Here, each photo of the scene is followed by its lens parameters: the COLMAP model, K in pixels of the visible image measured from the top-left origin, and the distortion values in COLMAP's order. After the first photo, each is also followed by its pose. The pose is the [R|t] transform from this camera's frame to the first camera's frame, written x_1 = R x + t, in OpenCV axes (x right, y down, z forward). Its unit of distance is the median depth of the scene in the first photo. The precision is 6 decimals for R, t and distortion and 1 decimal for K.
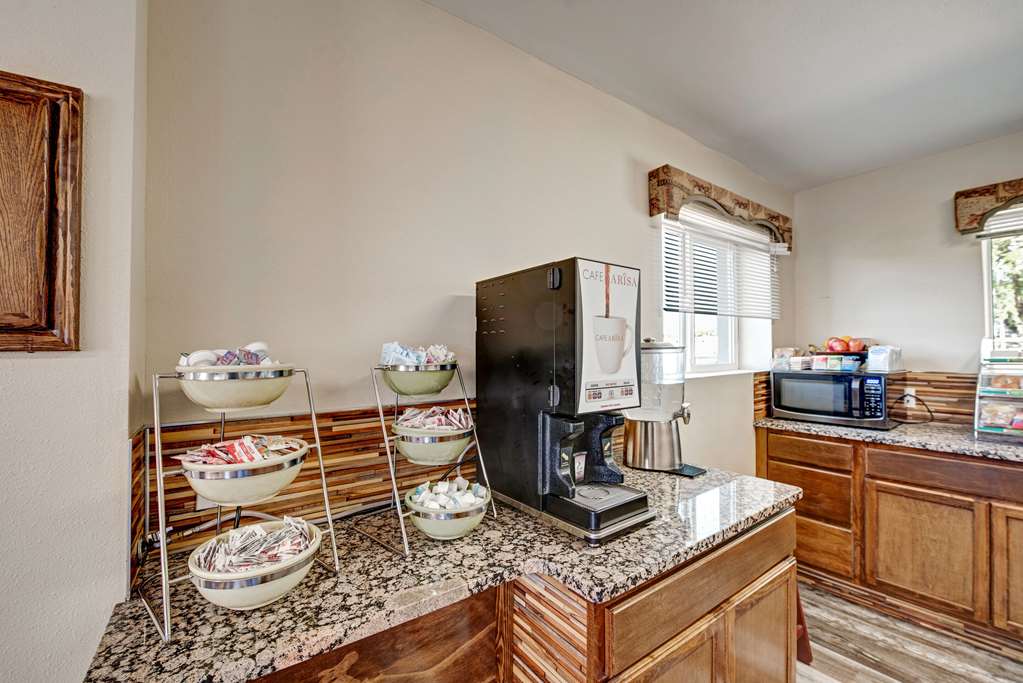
lens RADIAL K [[410.8, 0, 514.2], [0, 410.8, 335.9], [0, 0, 1]] dist [-0.016325, -0.000250]
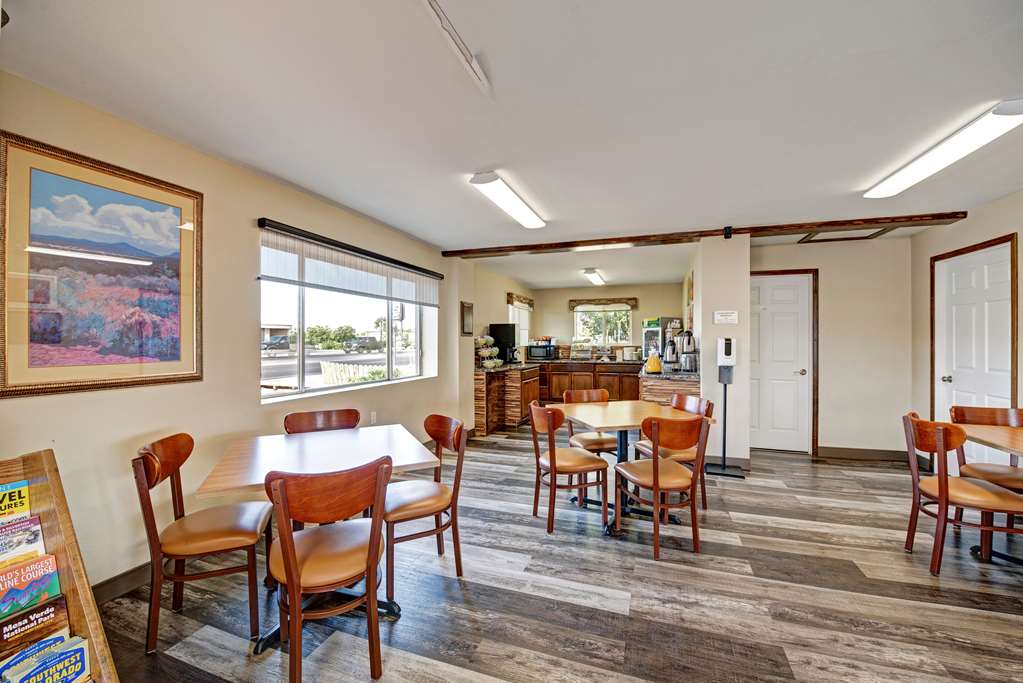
lens RADIAL K [[410.8, 0, 514.2], [0, 410.8, 335.9], [0, 0, 1]] dist [-0.016325, -0.000250]
pose [[0.821334, 0.010411, 0.570353, -1.592607], [-0.017256, 0.999829, 0.006599, -0.018345], [-0.570187, -0.015262, 0.821373, -1.948477]]
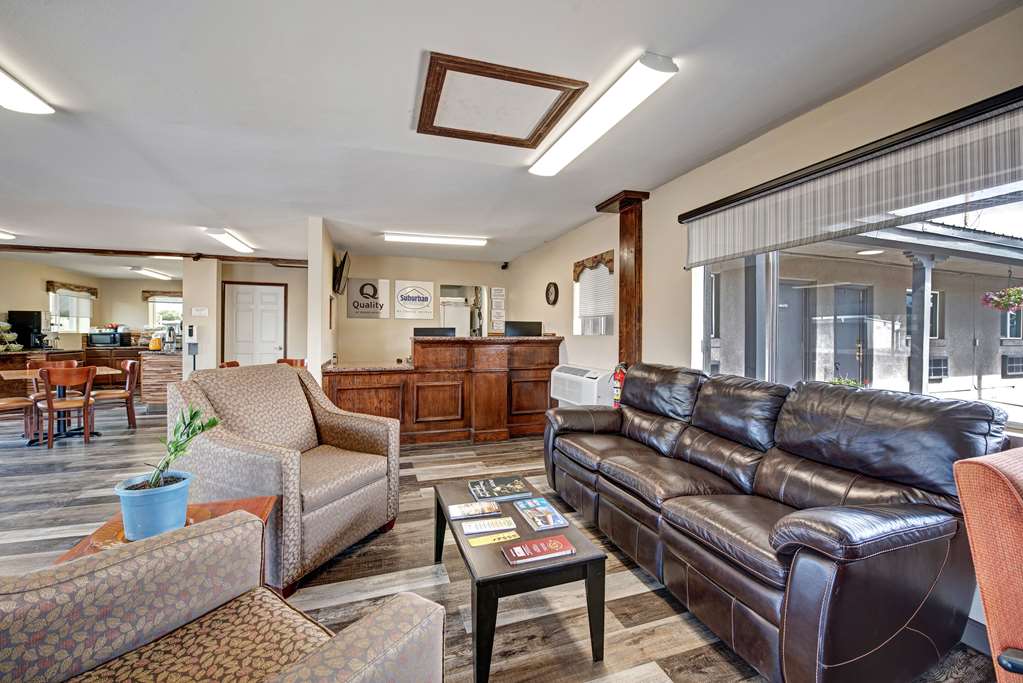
lens RADIAL K [[410.8, 0, 514.2], [0, 410.8, 335.9], [0, 0, 1]] dist [-0.016325, -0.000250]
pose [[0.294685, -0.001098, 0.955594, -1.793933], [-0.029544, 0.999511, 0.010259, -0.035069], [-0.955137, -0.031256, 0.294509, -3.926440]]
